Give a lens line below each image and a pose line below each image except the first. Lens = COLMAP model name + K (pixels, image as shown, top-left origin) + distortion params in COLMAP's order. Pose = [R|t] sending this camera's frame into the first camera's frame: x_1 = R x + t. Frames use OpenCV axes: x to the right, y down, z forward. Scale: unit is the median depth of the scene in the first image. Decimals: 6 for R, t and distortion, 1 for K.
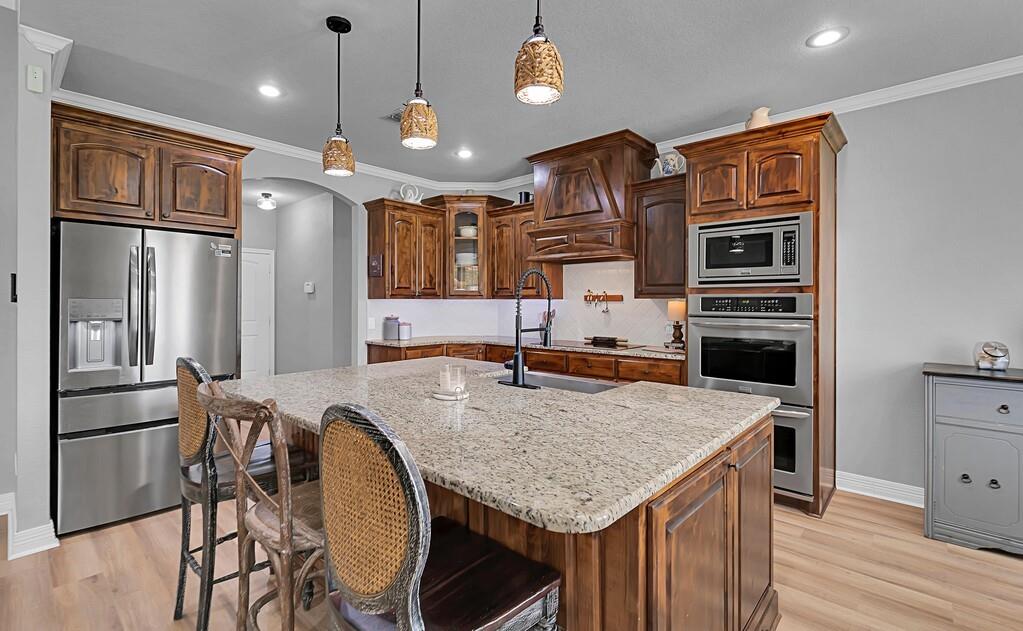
lens RADIAL K [[460.2, 0, 496.6], [0, 460.2, 302.0], [0, 0, 1]] dist [-0.001145, -0.000120]
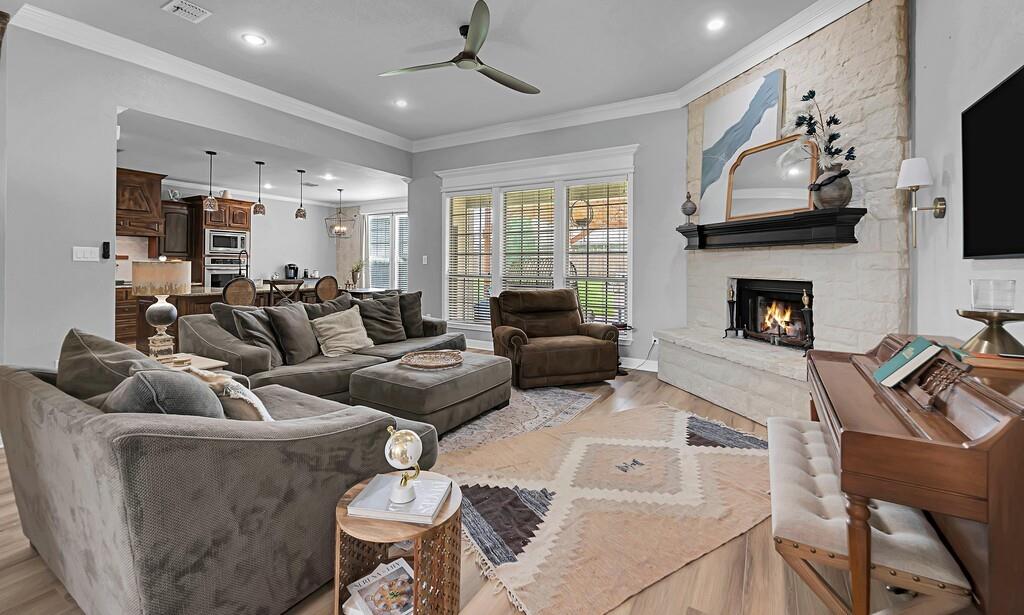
lens RADIAL K [[428.2, 0, 508.4], [0, 428.2, 251.5], [0, 0, 1]] dist [-0.000013, -0.000005]
pose [[-0.202544, 0.026144, 0.978924, -1.791067], [-0.009197, 0.999549, -0.028598, 0.002336], [-0.979230, -0.014795, -0.202212, -0.094191]]
